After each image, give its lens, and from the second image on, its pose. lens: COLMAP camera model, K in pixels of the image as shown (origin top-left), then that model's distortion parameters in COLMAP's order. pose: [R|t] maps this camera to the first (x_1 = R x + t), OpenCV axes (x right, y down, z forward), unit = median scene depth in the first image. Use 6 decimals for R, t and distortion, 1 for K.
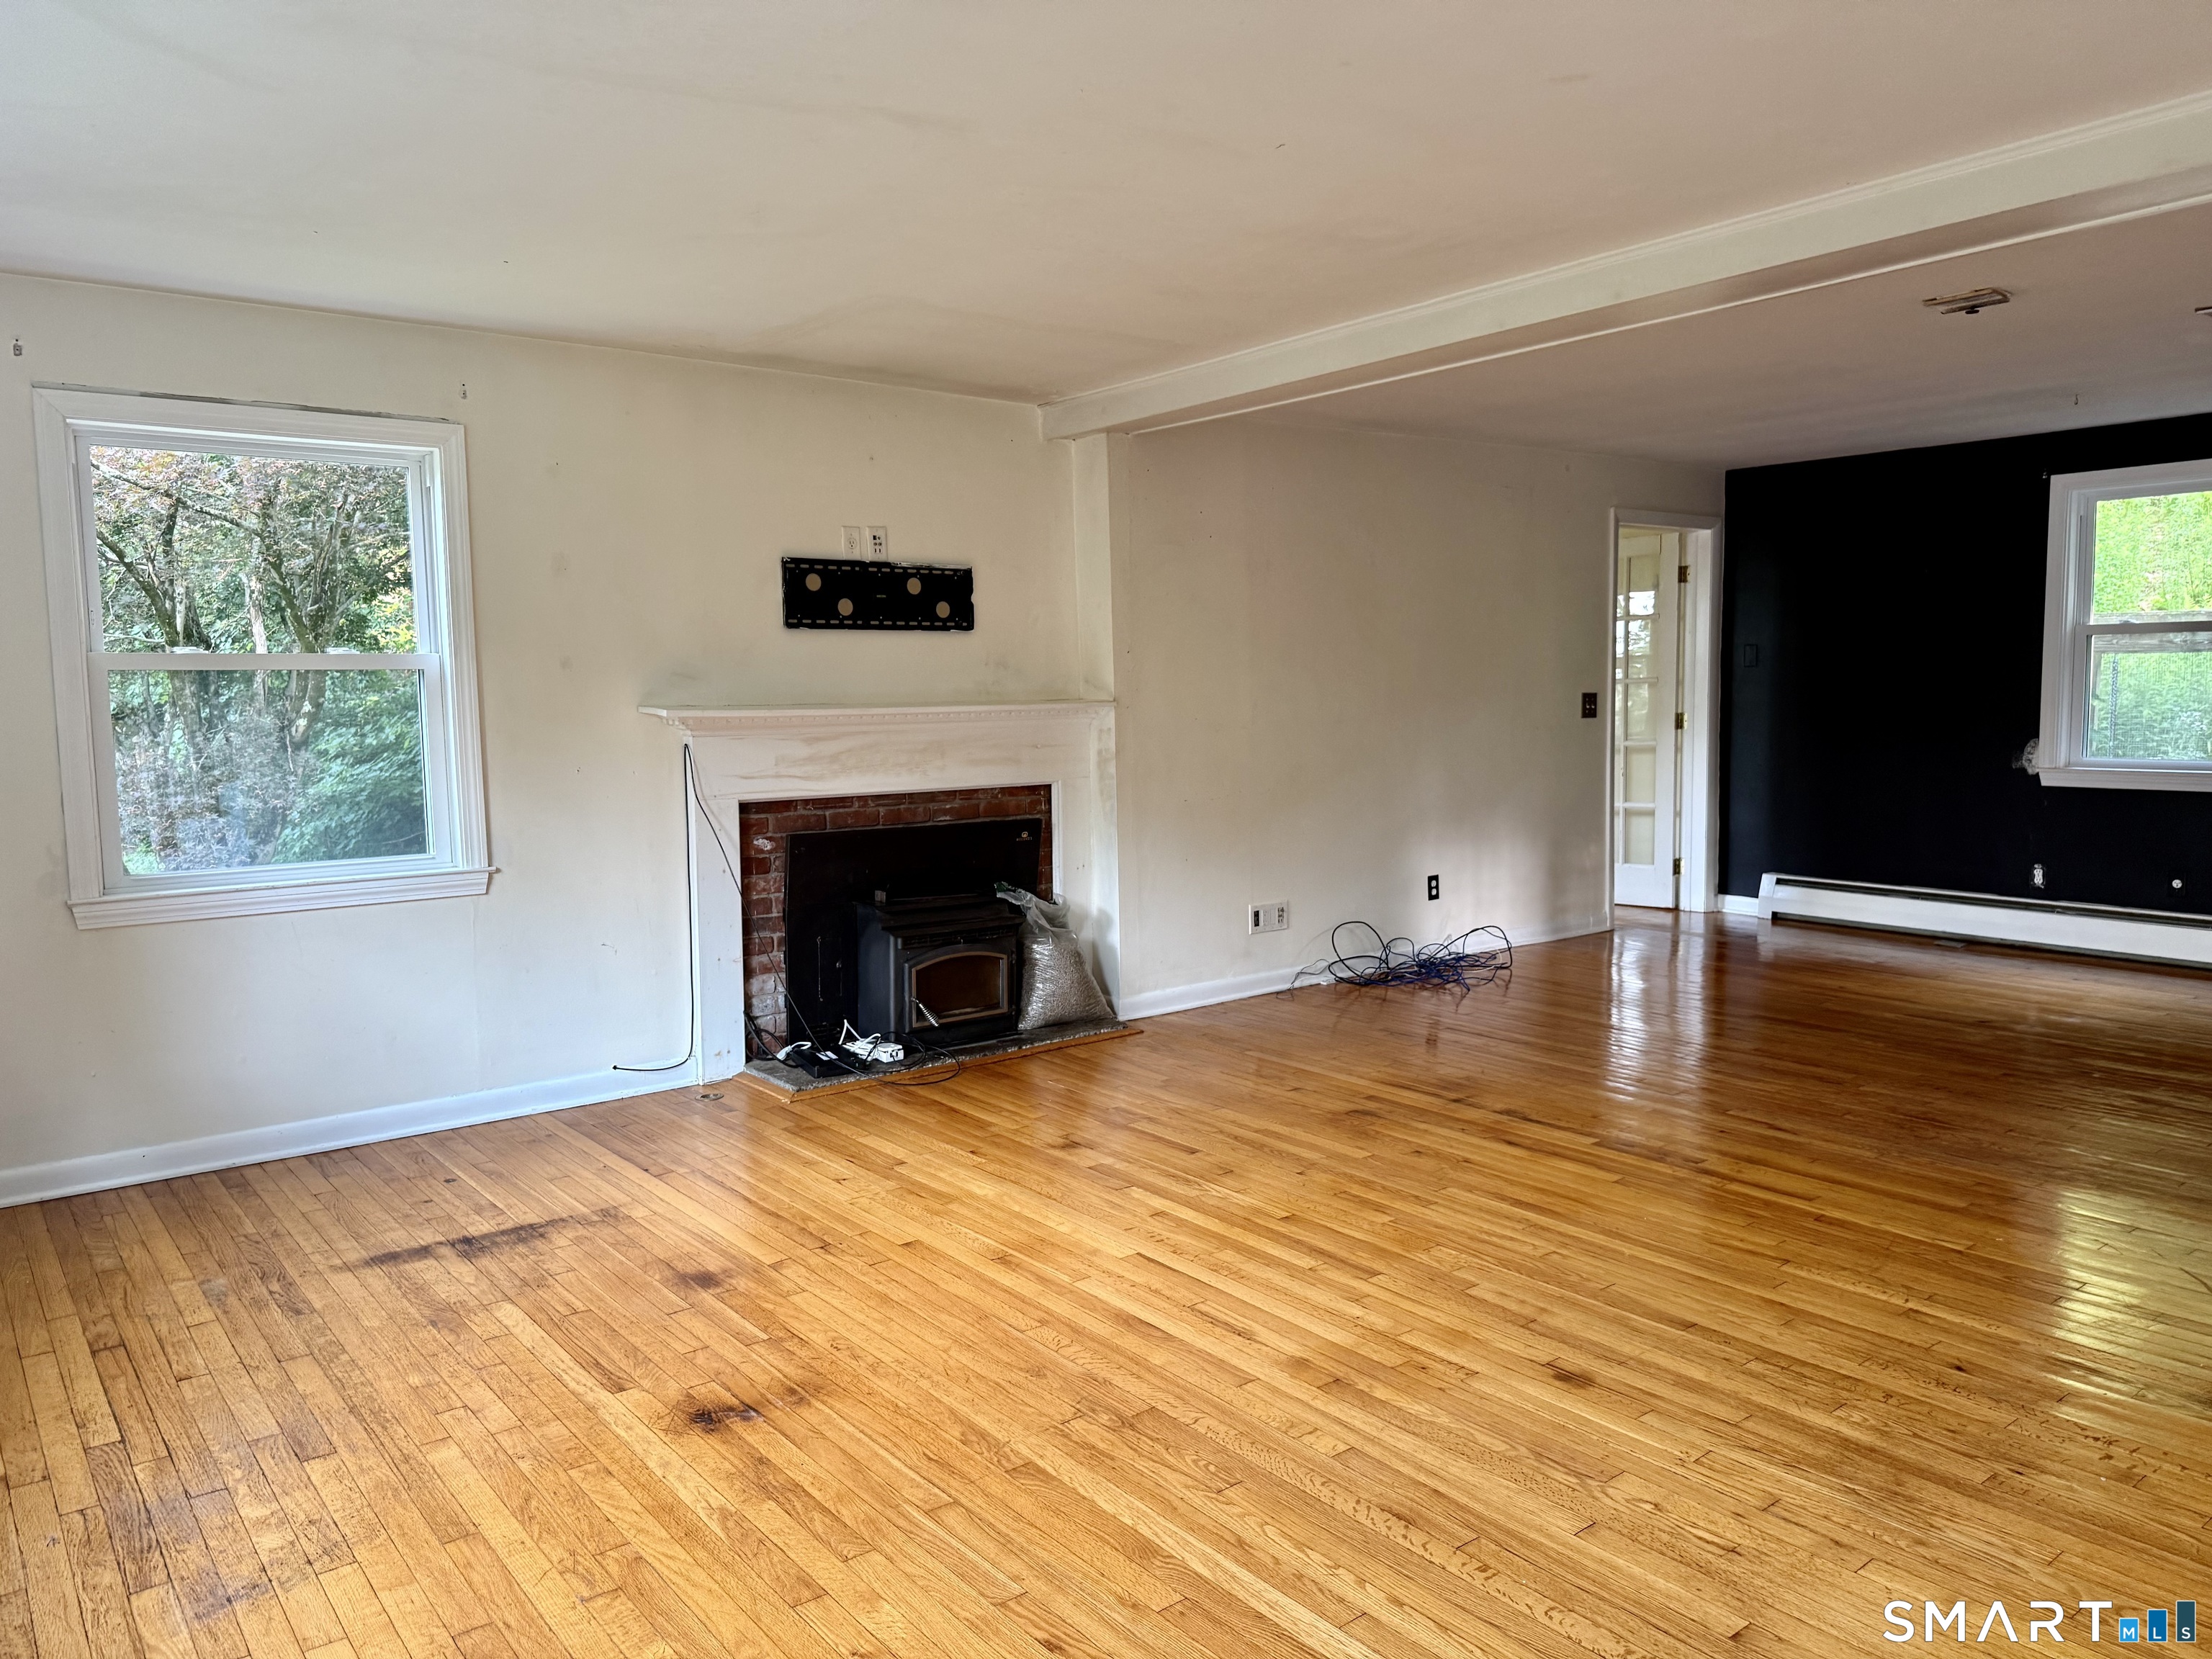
lens RADIAL K [[1558.5, 0, 1113.0], [0, 1558.5, 827.4], [0, 0, 1]] dist [0.065340, -0.066804]
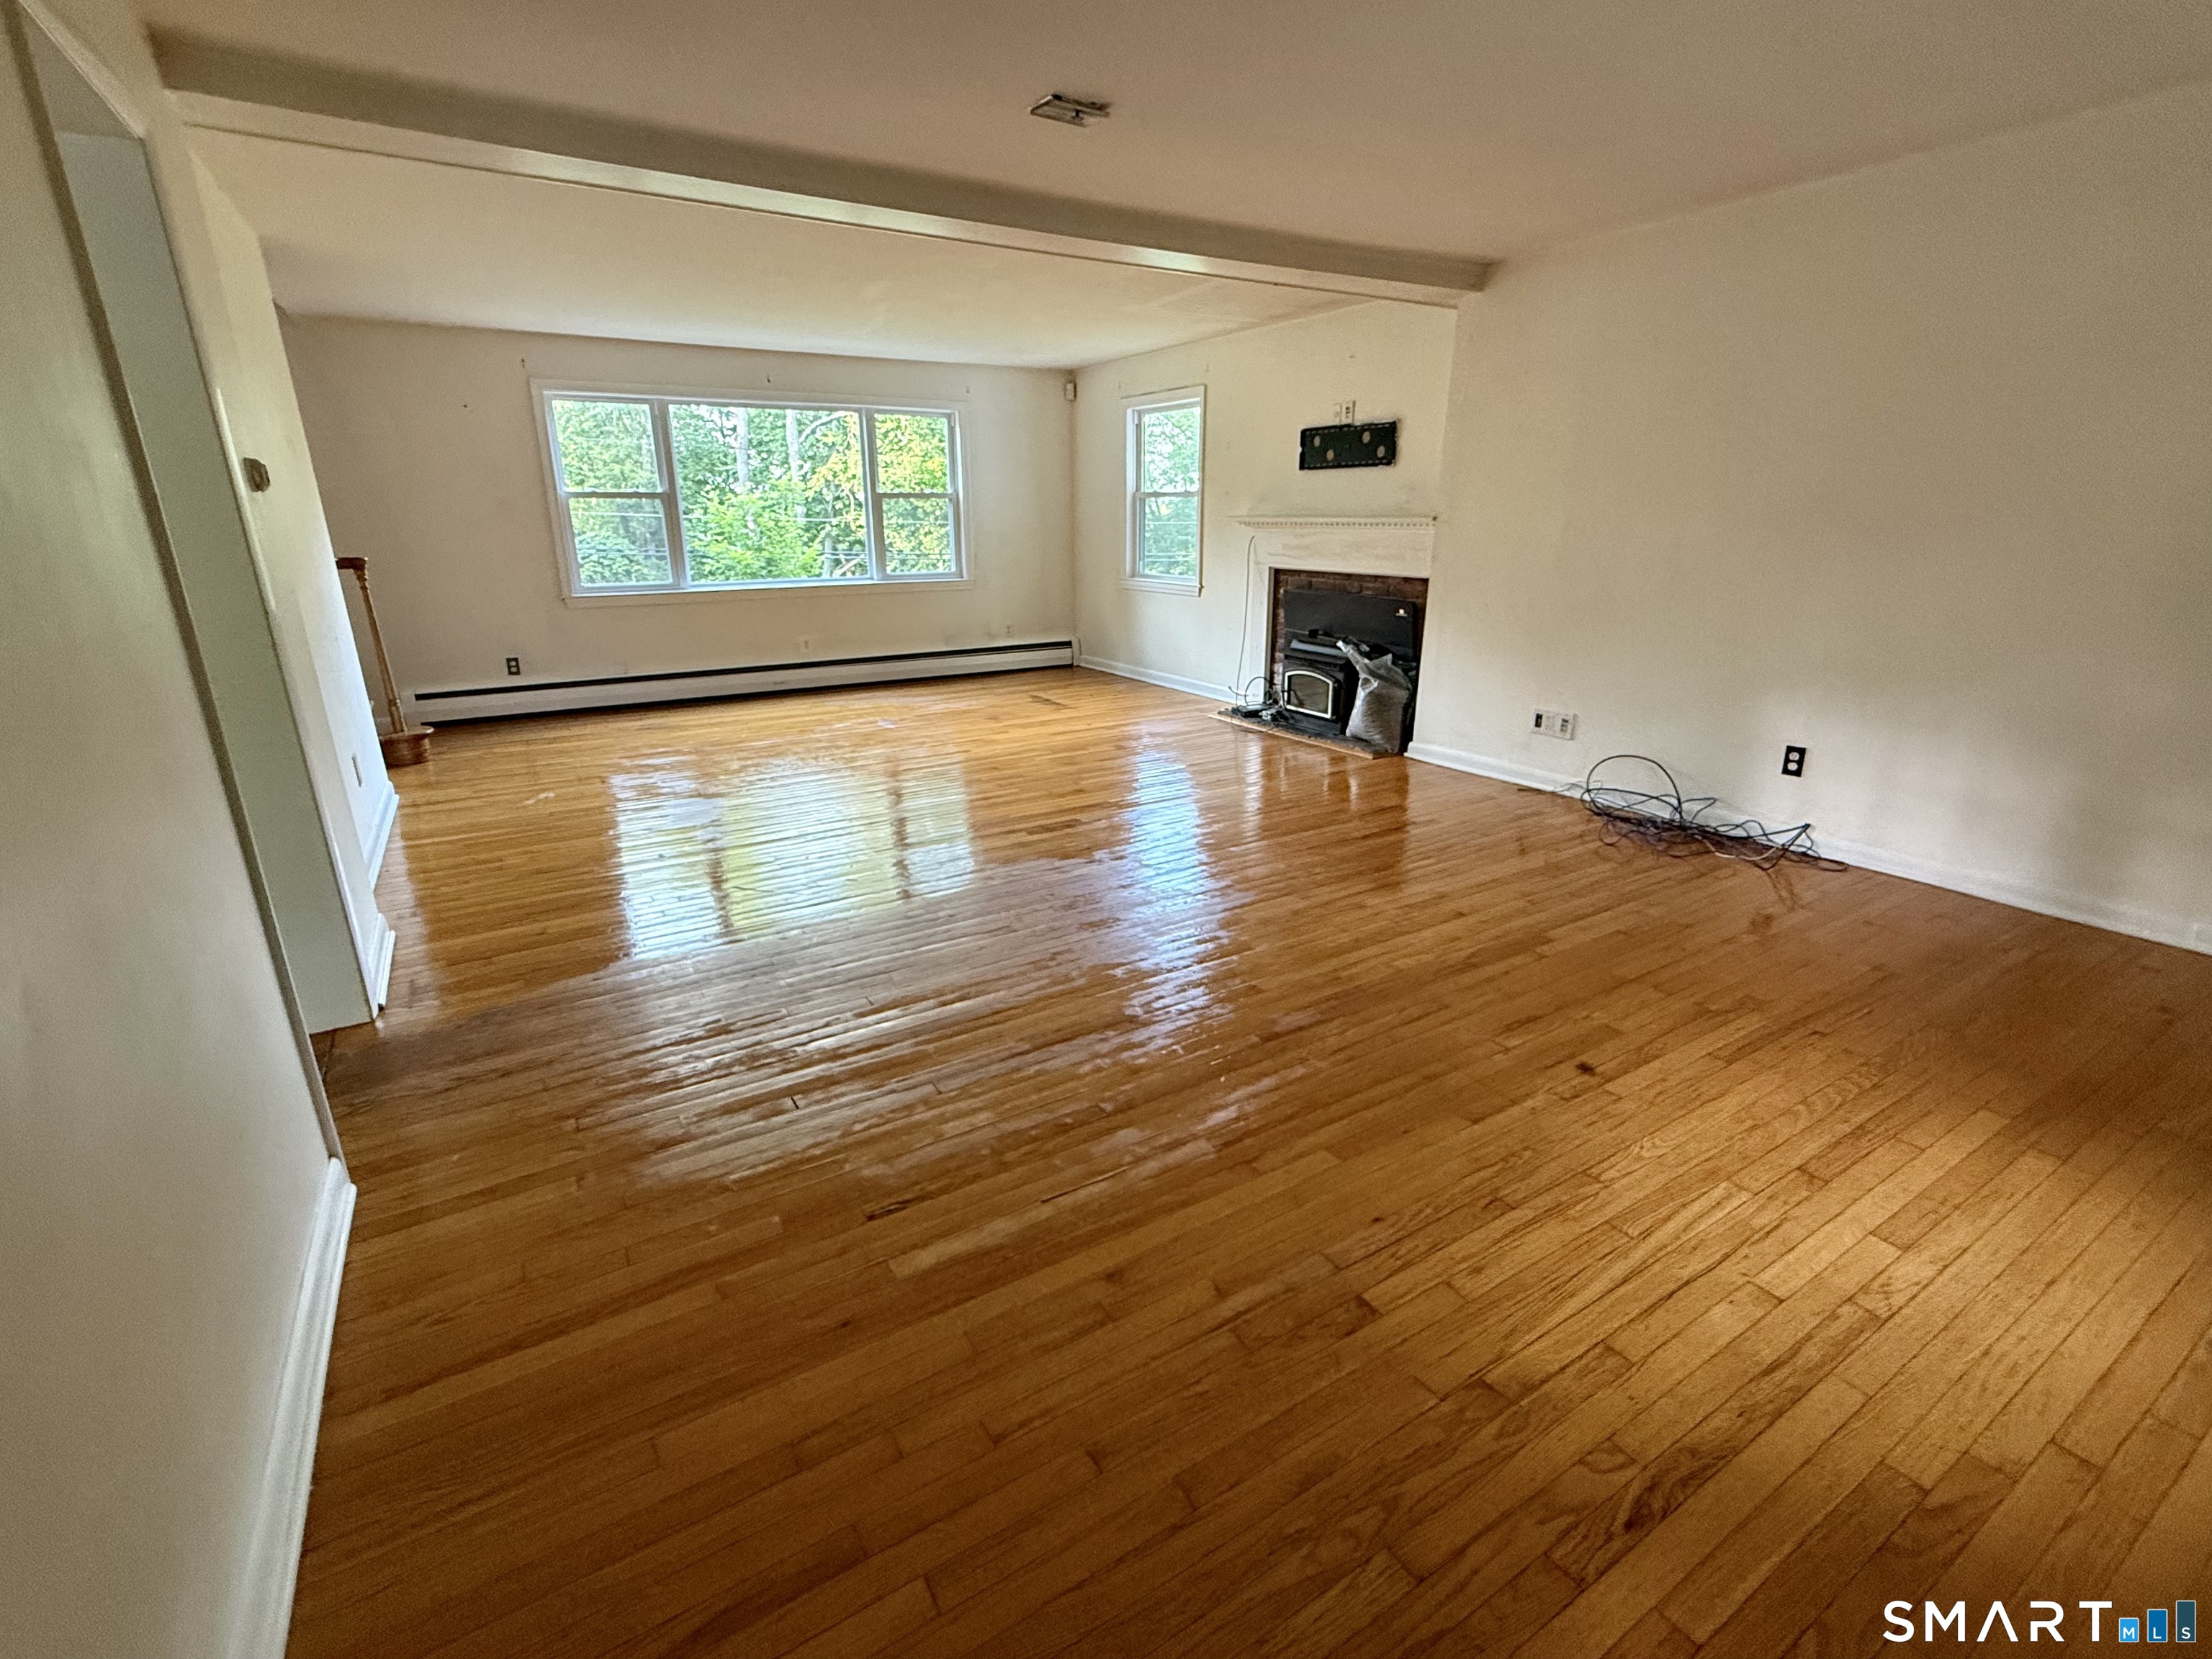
lens RADIAL K [[987.6, 0, 1106.0], [0, 987.6, 829.5], [0, 0, 1]] dist [0.027595, -0.017409]
pose [[-0.116983, 0.317545, -0.941000, 1.324306], [-0.084114, 0.940933, 0.327979, -0.122929], [0.989565, 0.117520, -0.083363, 1.201086]]
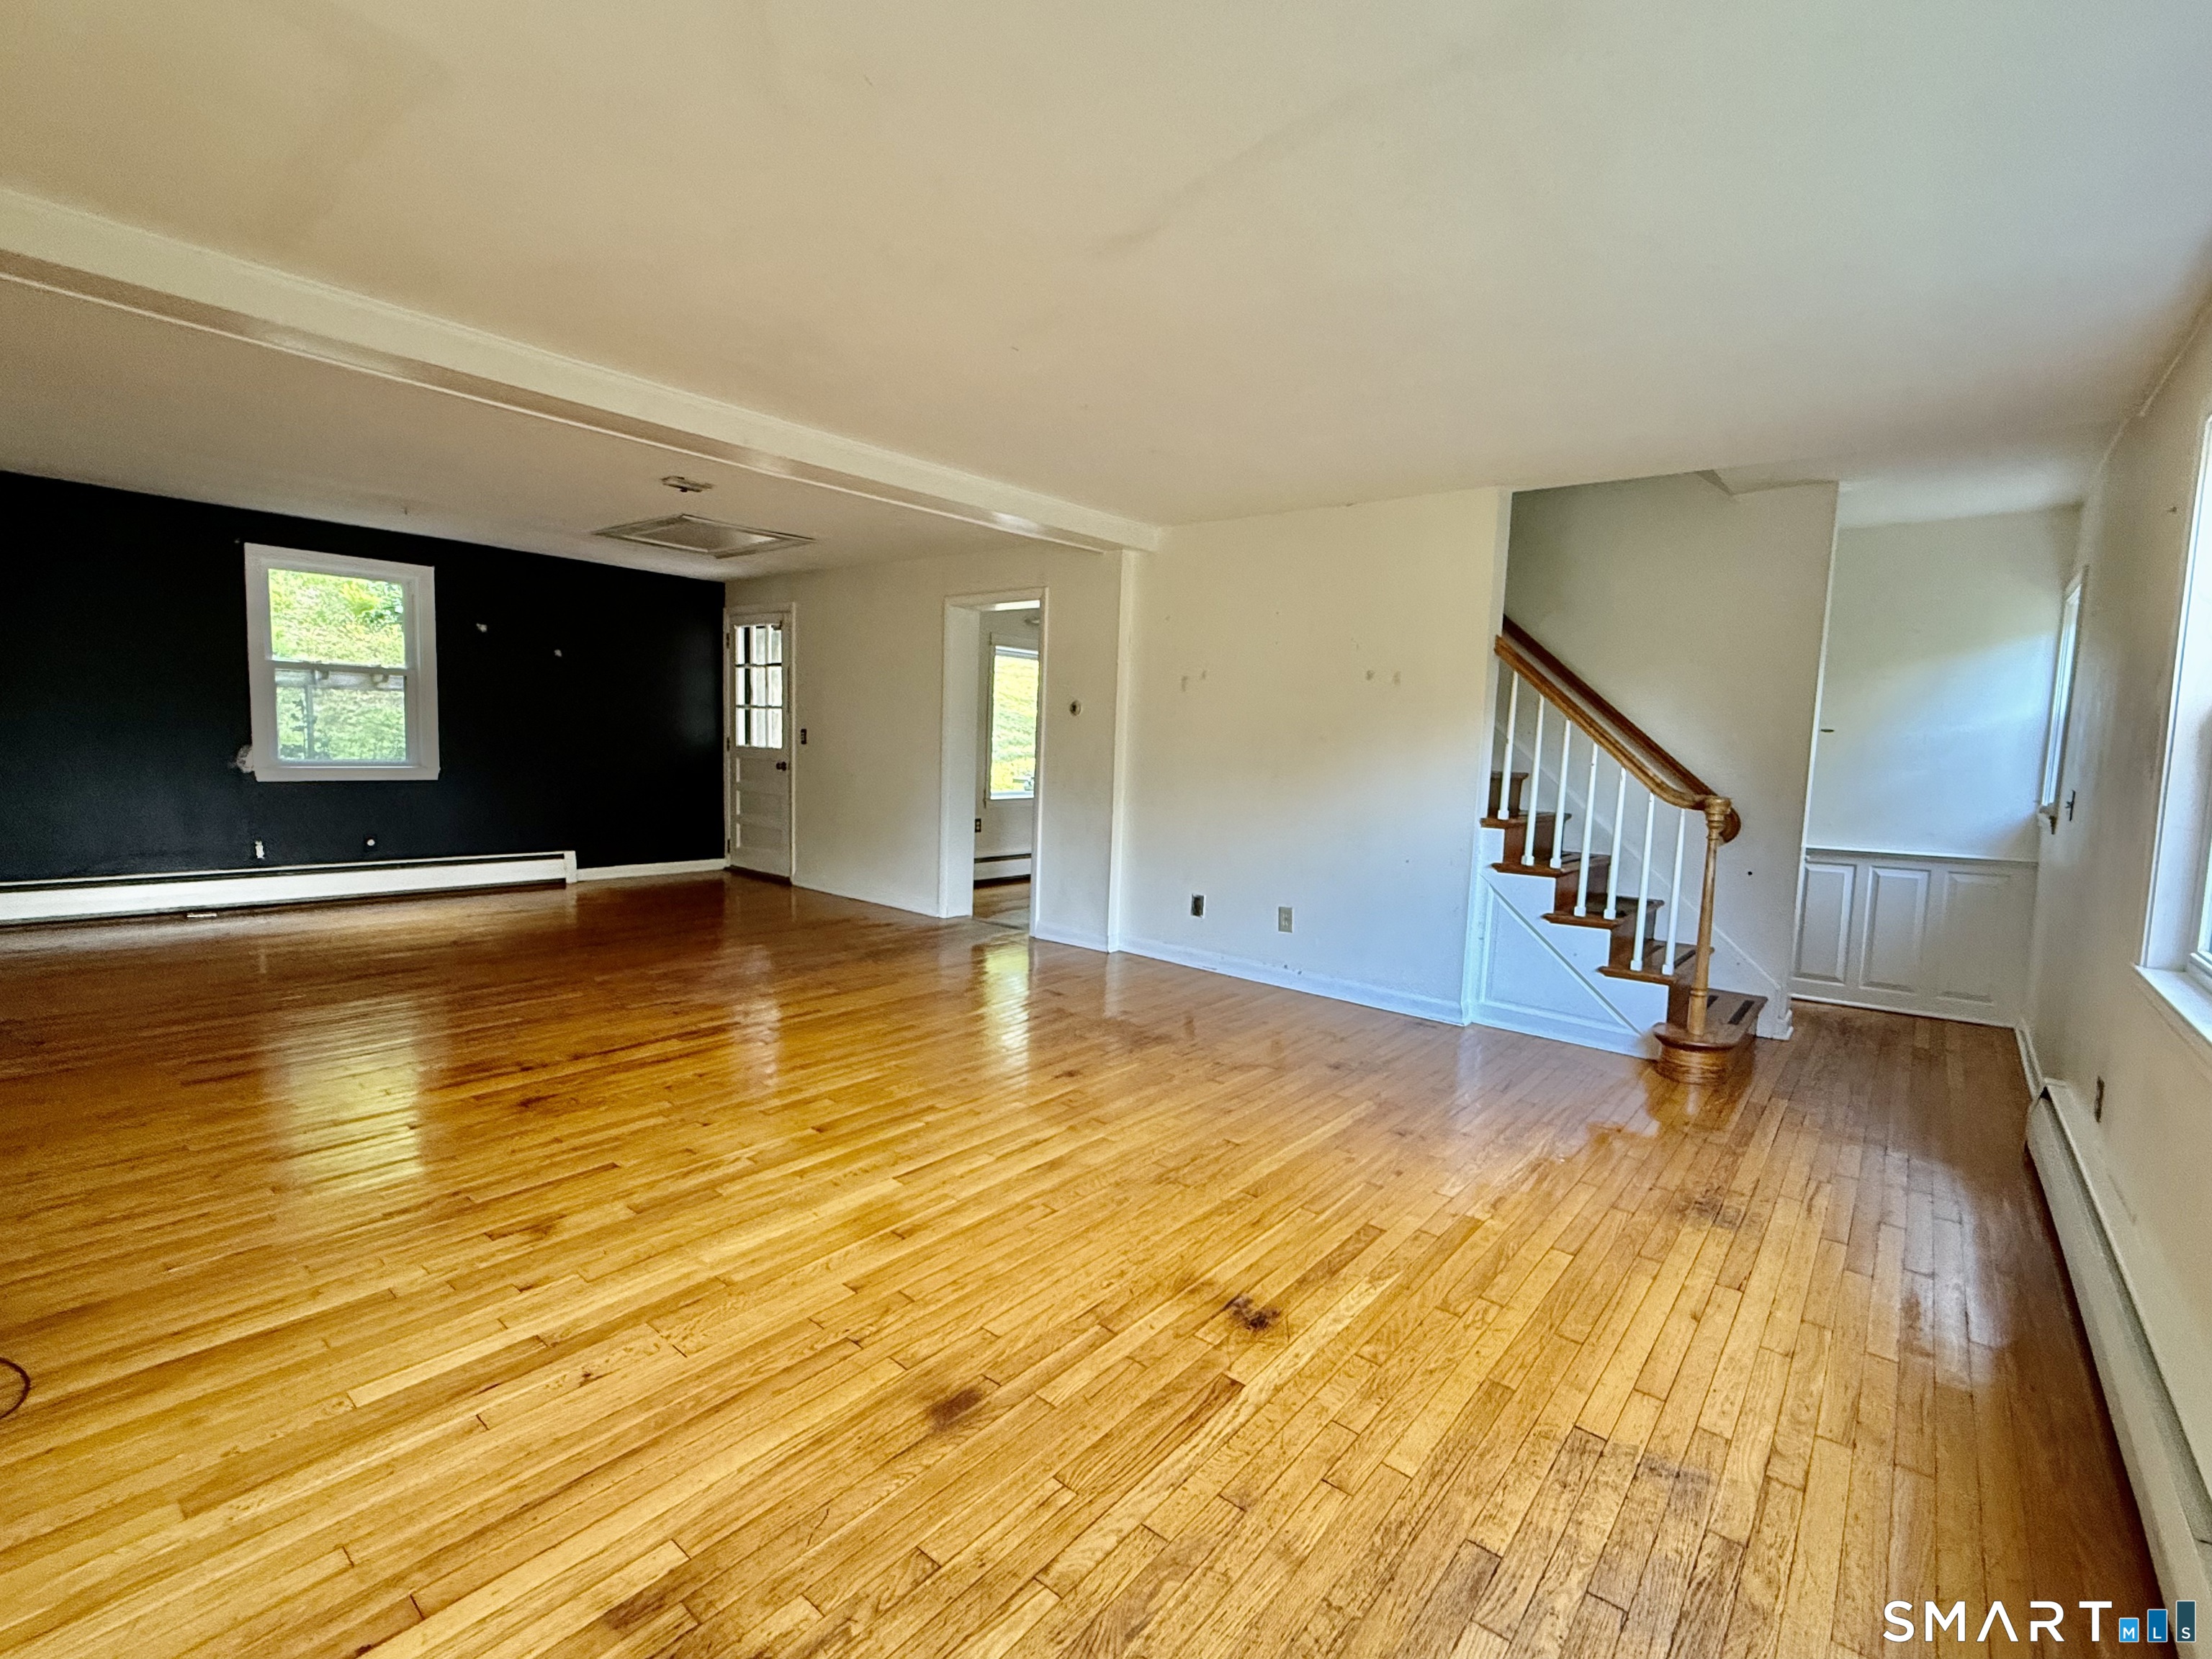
lens RADIAL K [[987.6, 0, 1106.0], [0, 987.6, 829.5], [0, 0, 1]] dist [0.027595, -0.017409]
pose [[-0.208028, -0.084794, 0.974440, -0.607898], [0.054335, 0.993695, 0.098069, -0.049002], [-0.976613, 0.073347, -0.202109, 0.804938]]
